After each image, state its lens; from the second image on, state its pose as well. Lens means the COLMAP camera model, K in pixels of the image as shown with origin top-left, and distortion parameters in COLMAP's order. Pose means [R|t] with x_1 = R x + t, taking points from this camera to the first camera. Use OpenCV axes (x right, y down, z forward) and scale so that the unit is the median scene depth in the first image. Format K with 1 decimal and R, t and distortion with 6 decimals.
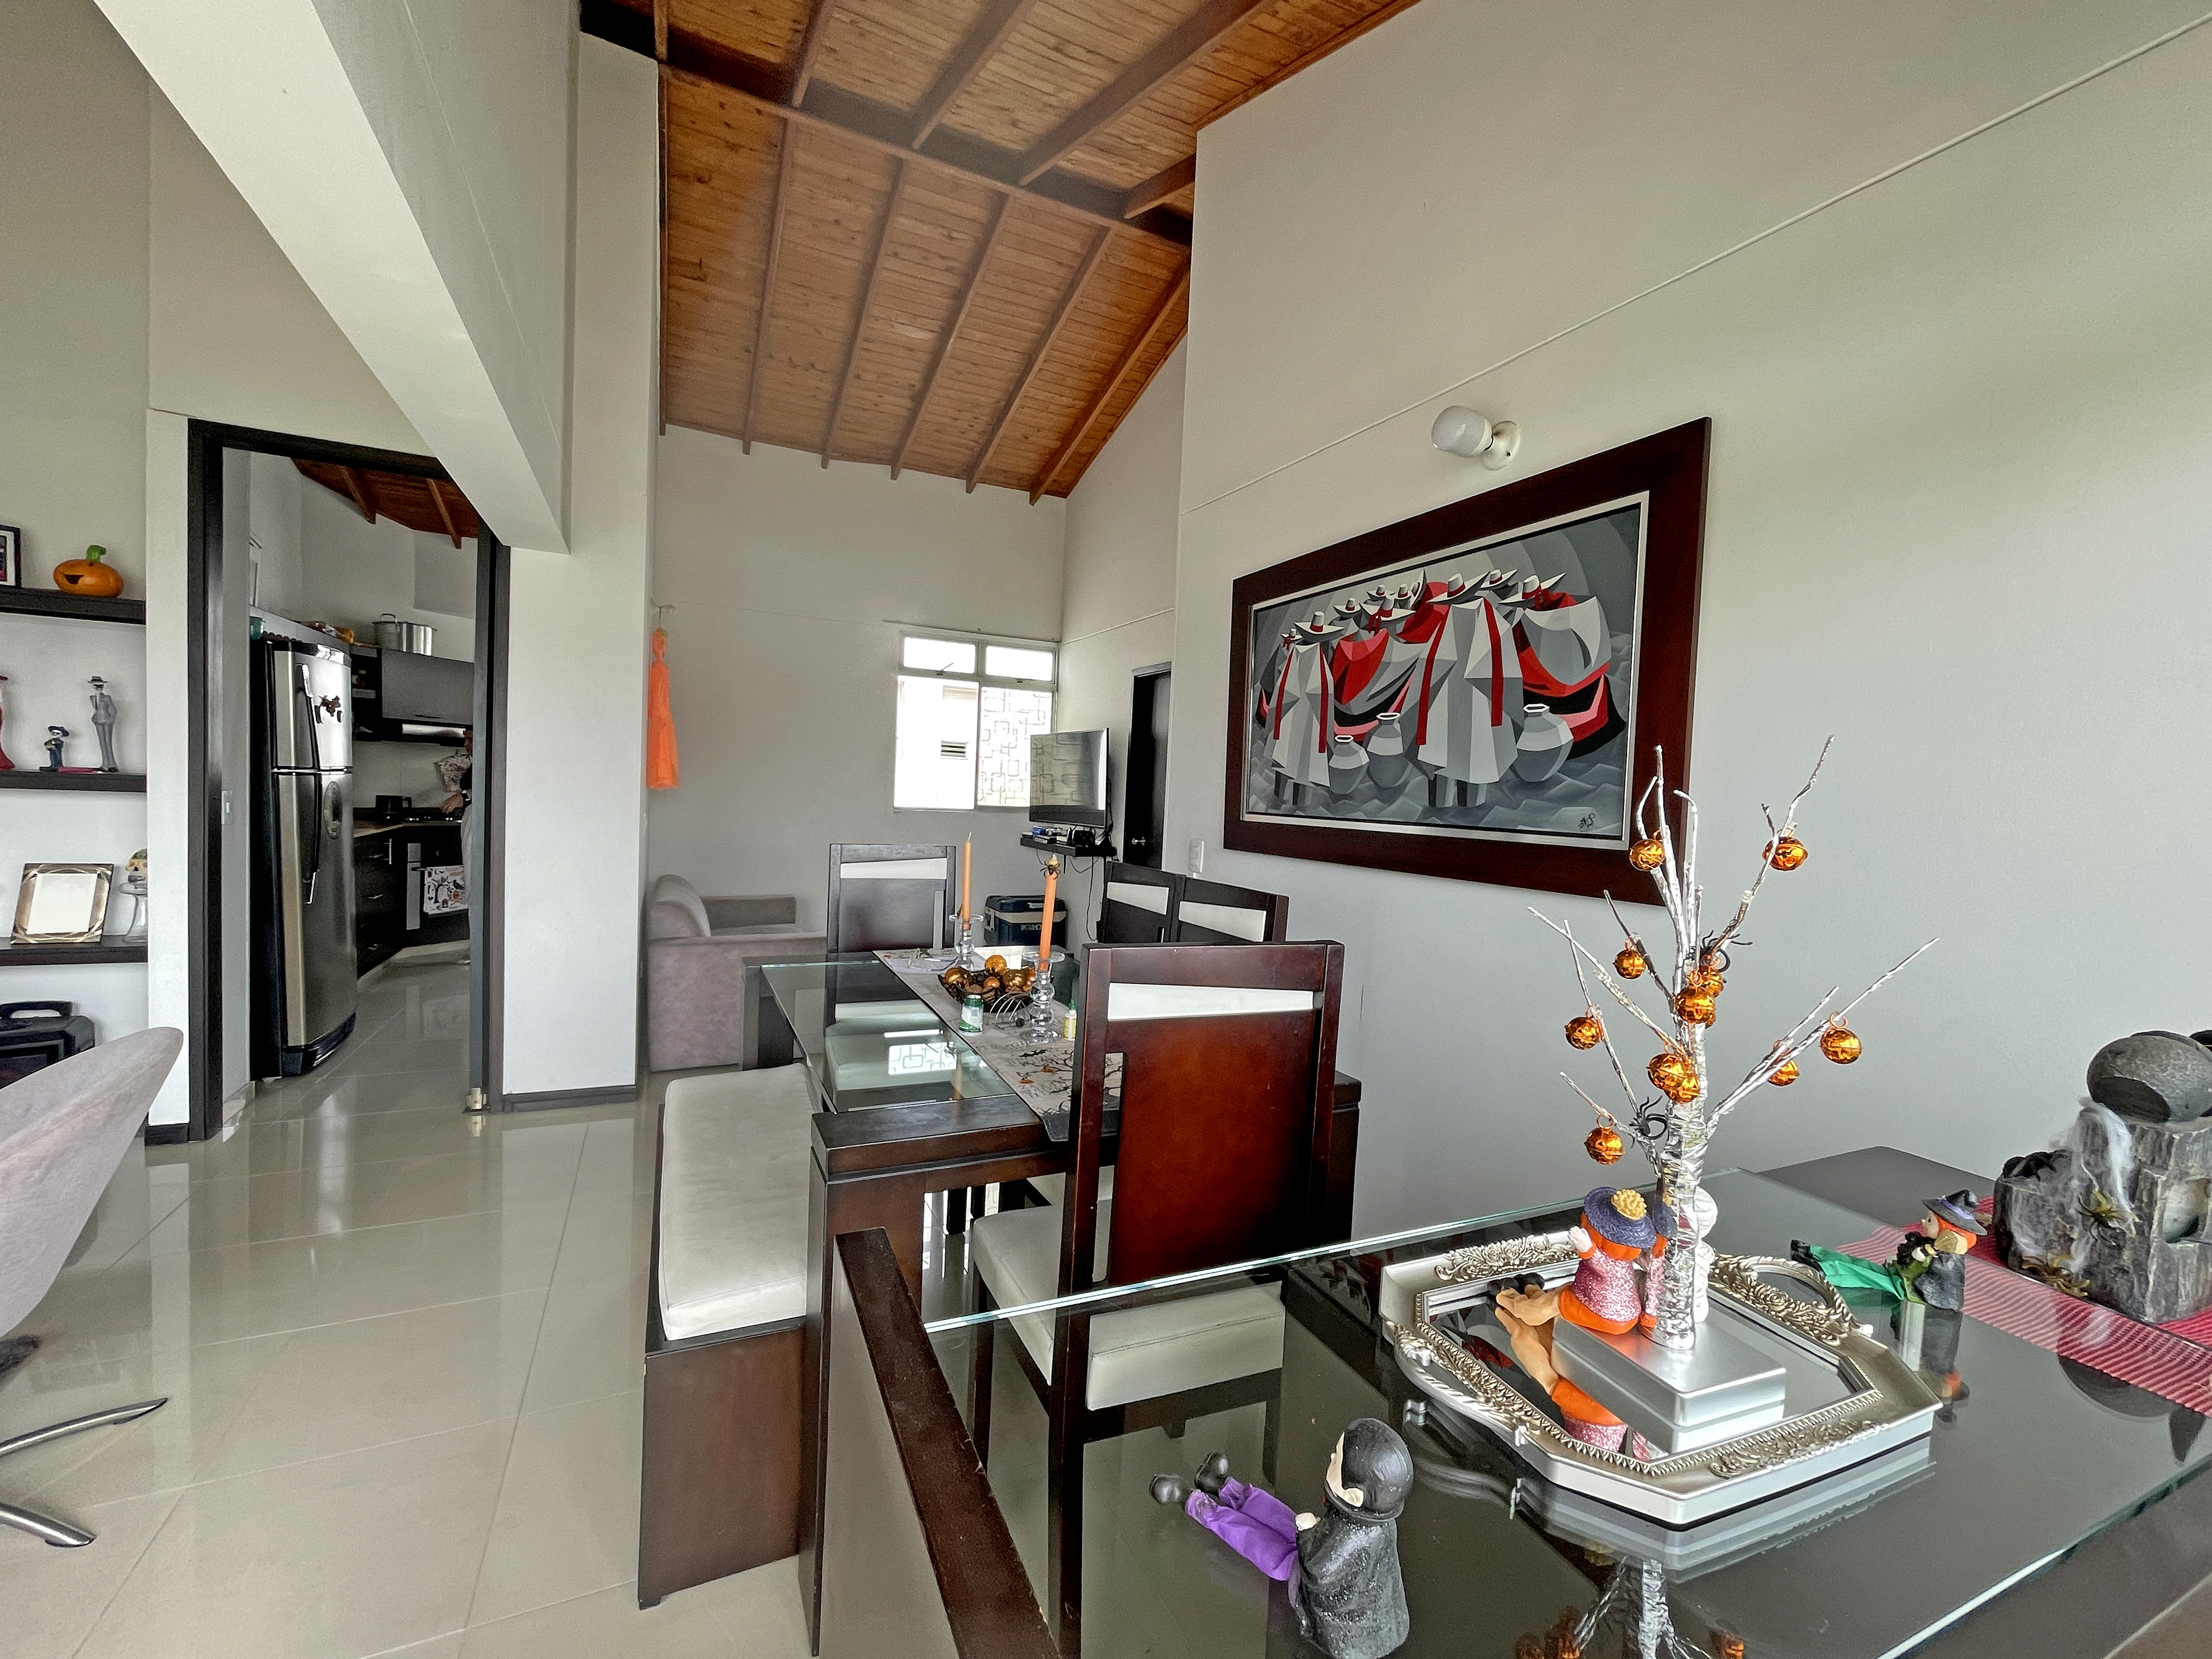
lens RADIAL K [[912.4, 0, 1101.1], [0, 912.4, 837.3], [0, 0, 1]] dist [-0.009943, -0.000046]
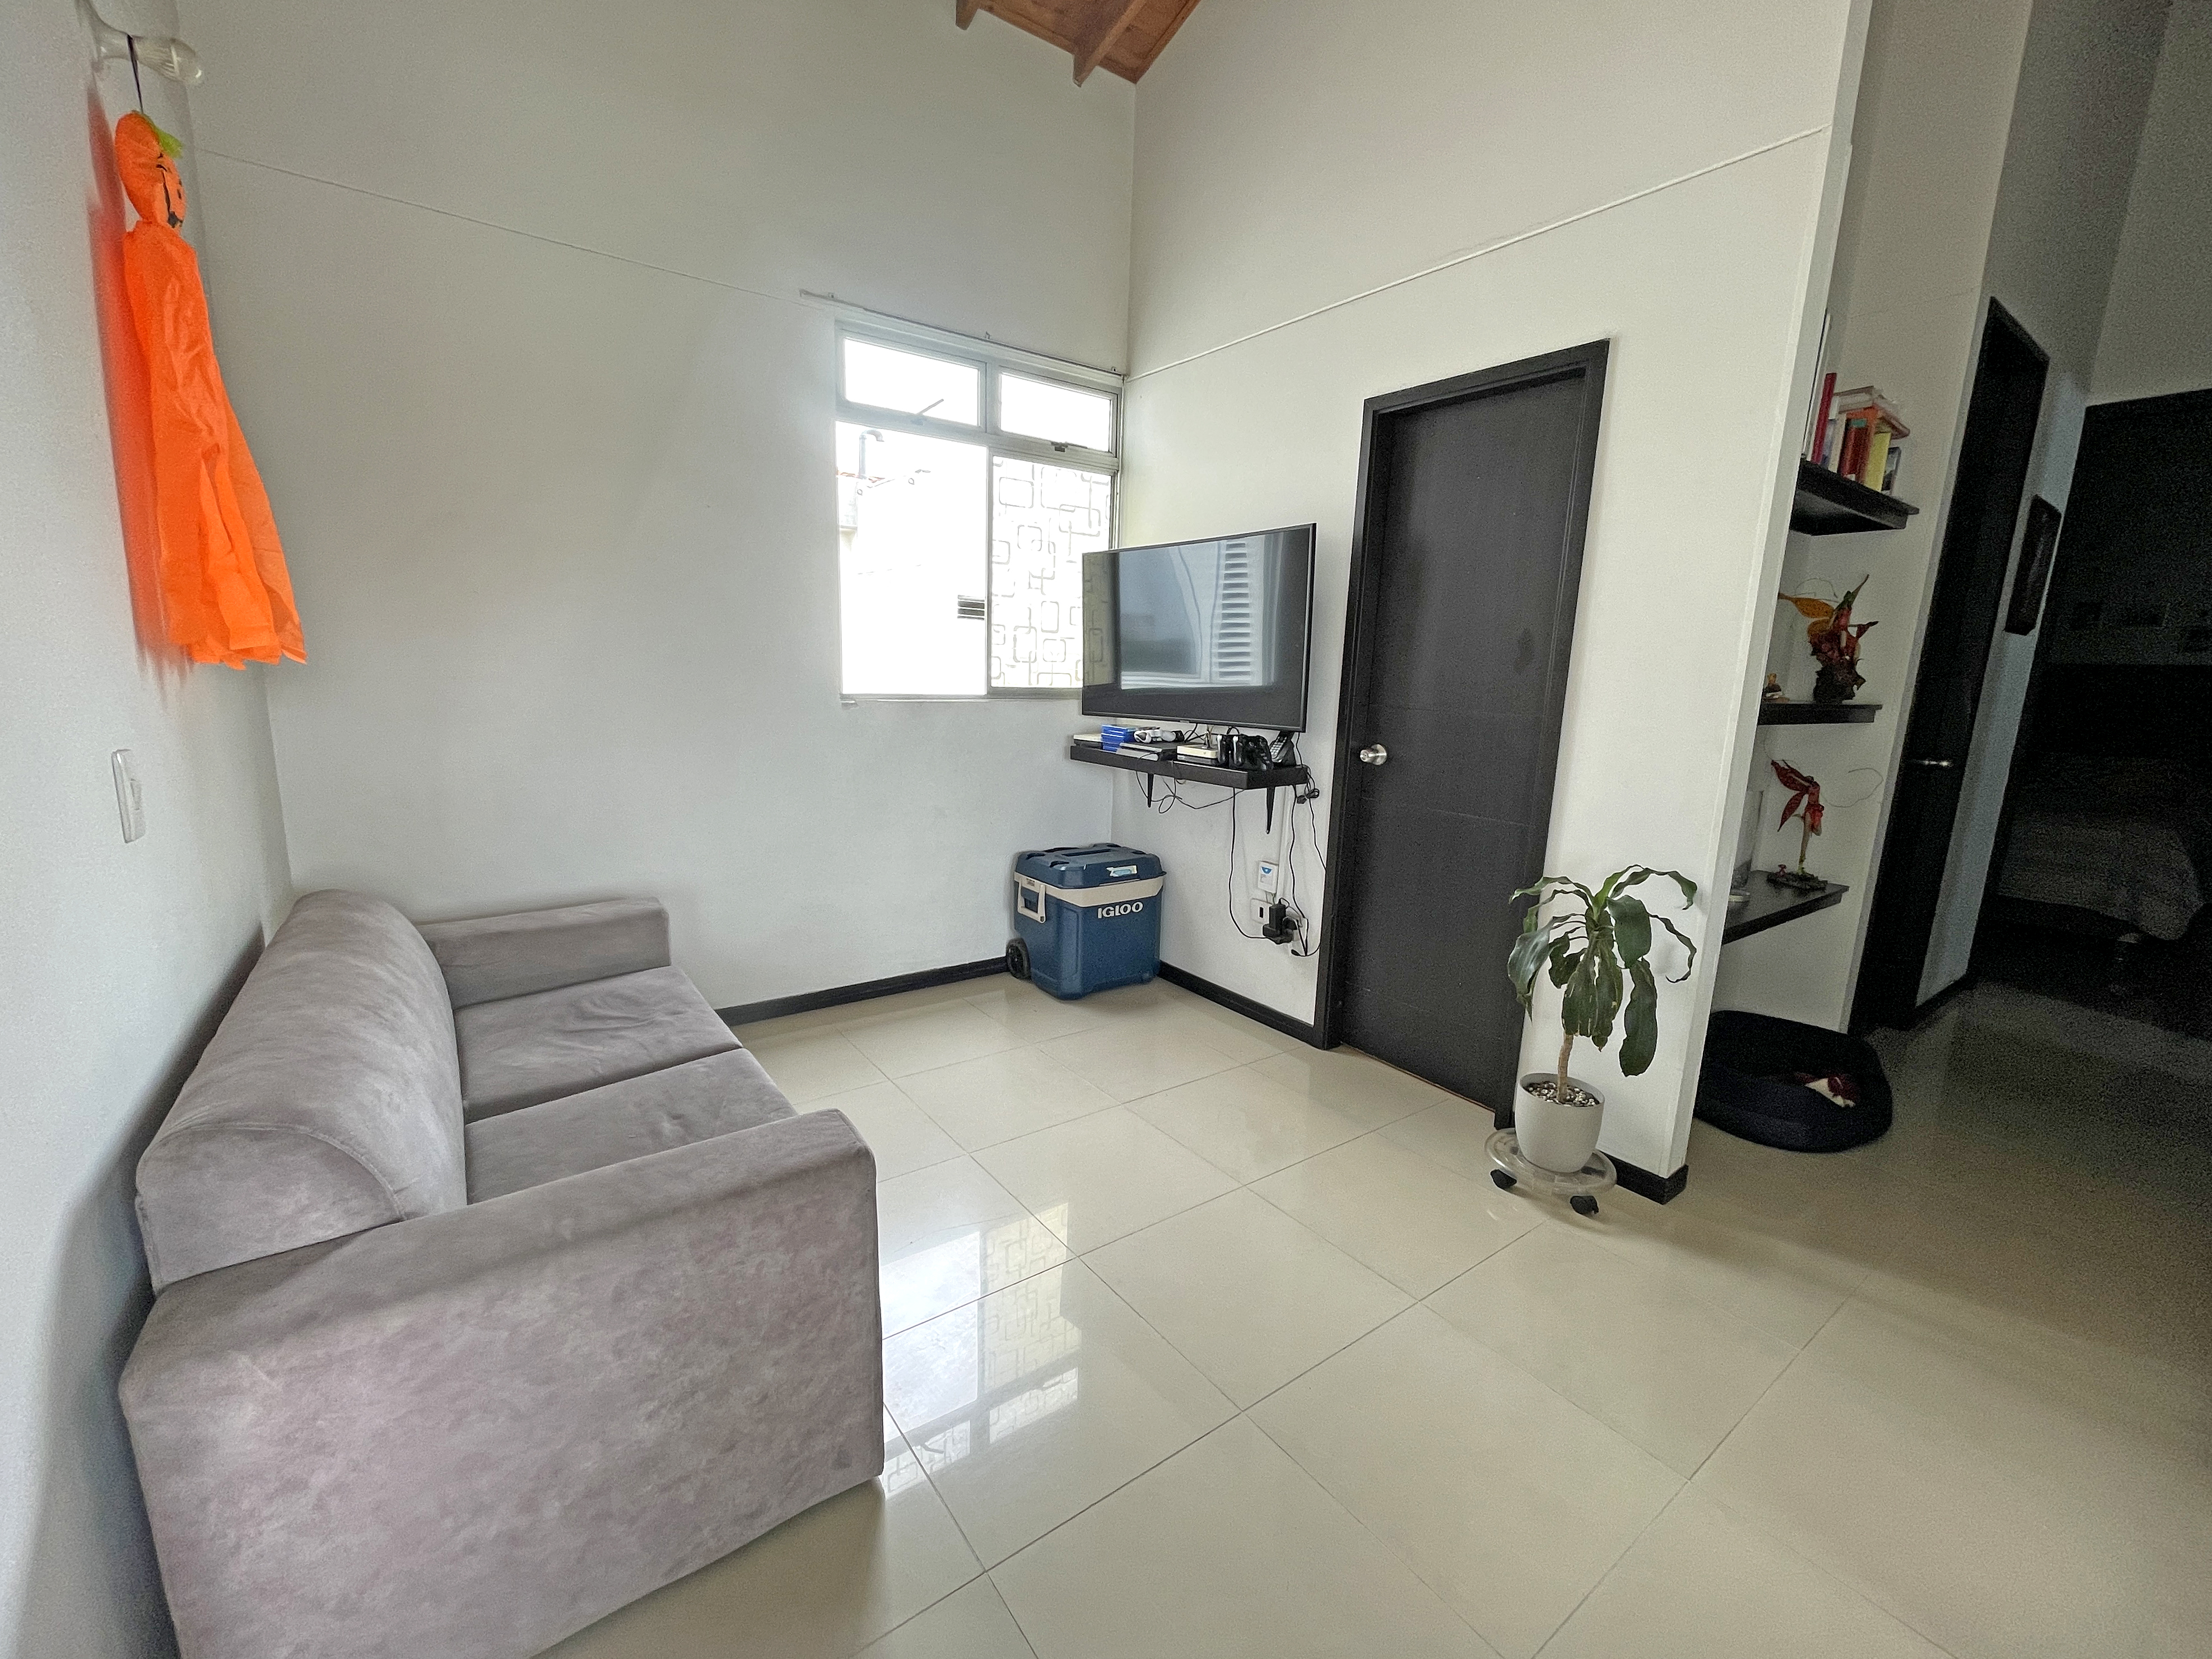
lens RADIAL K [[912.4, 0, 1093.6], [0, 912.4, 826.1], [0, 0, 1]] dist [-0.009943, -0.000046]
pose [[0.981518, -0.048527, 0.185116, -0.179948], [0.023824, 0.990775, 0.133406, -0.024595], [-0.189882, -0.126530, 0.973620, 0.459850]]
